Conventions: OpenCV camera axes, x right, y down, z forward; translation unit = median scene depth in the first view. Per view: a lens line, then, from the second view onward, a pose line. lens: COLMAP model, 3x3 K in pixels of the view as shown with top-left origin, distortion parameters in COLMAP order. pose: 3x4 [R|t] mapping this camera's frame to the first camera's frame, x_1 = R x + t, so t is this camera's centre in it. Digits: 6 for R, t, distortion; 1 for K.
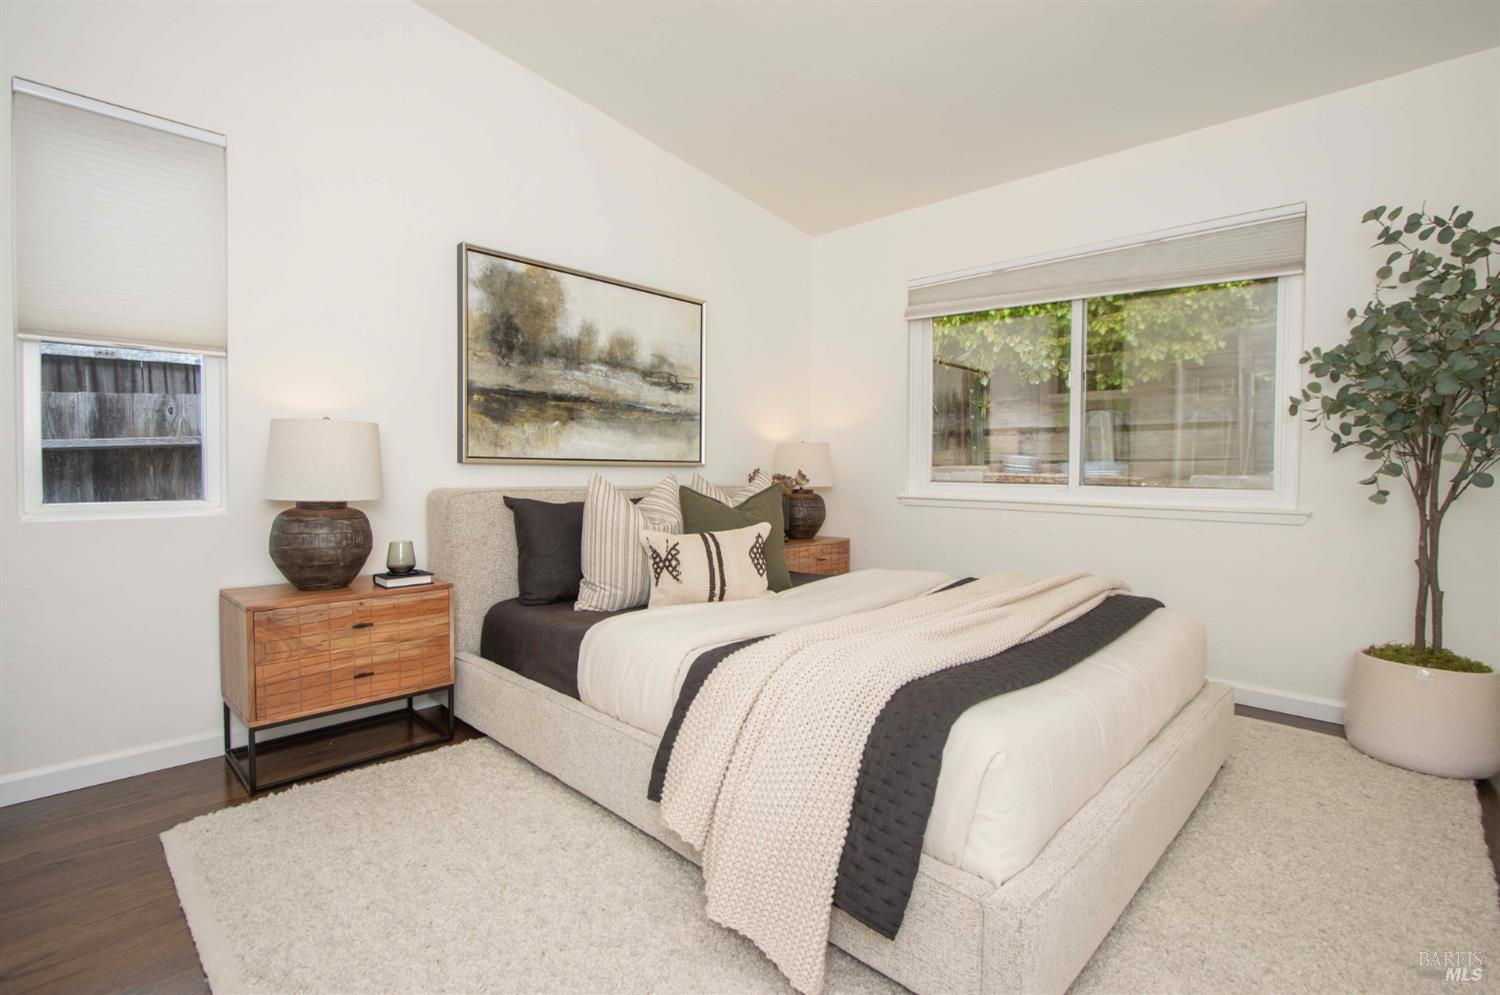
lens RADIAL K [[696.9, 0, 750.0], [0, 696.9, 497.5], [0, 0, 1]] dist [-0.002900, 0.000220]
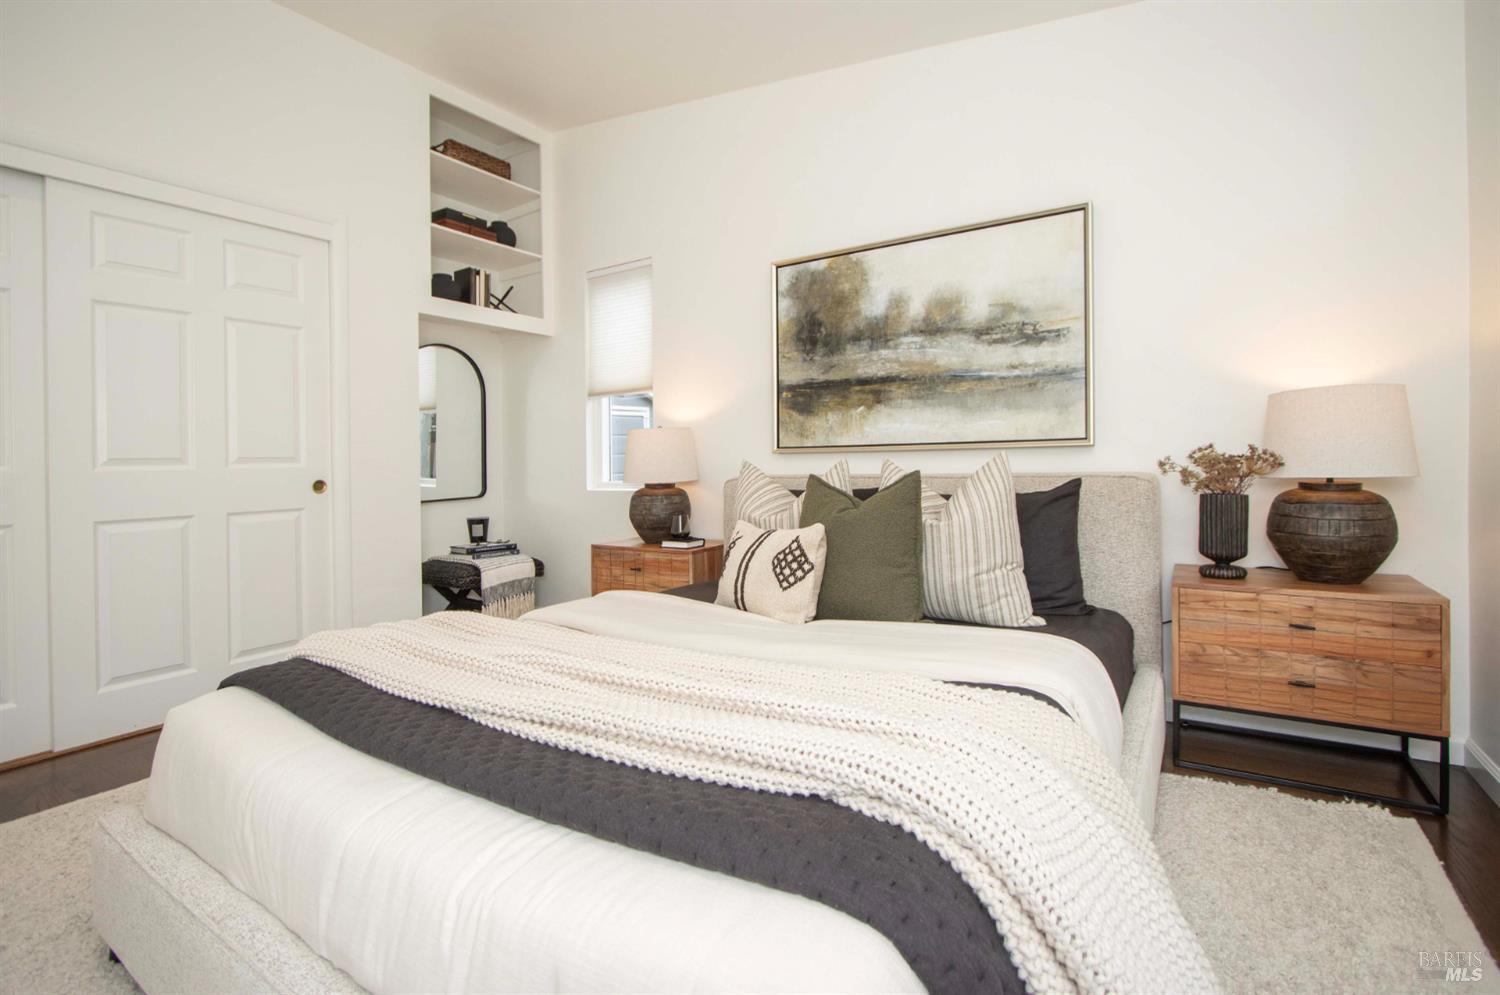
lens RADIAL K [[700.7, 0, 750.2], [0, 700.7, 467.8], [0, 0, 1]] dist [-0.002288, 0.000027]
pose [[0.189625, 0.005352, -0.981842, 0.639915], [-0.013901, 0.999900, 0.002765, -0.024129], [0.981758, 0.013125, 0.189680, 0.654341]]
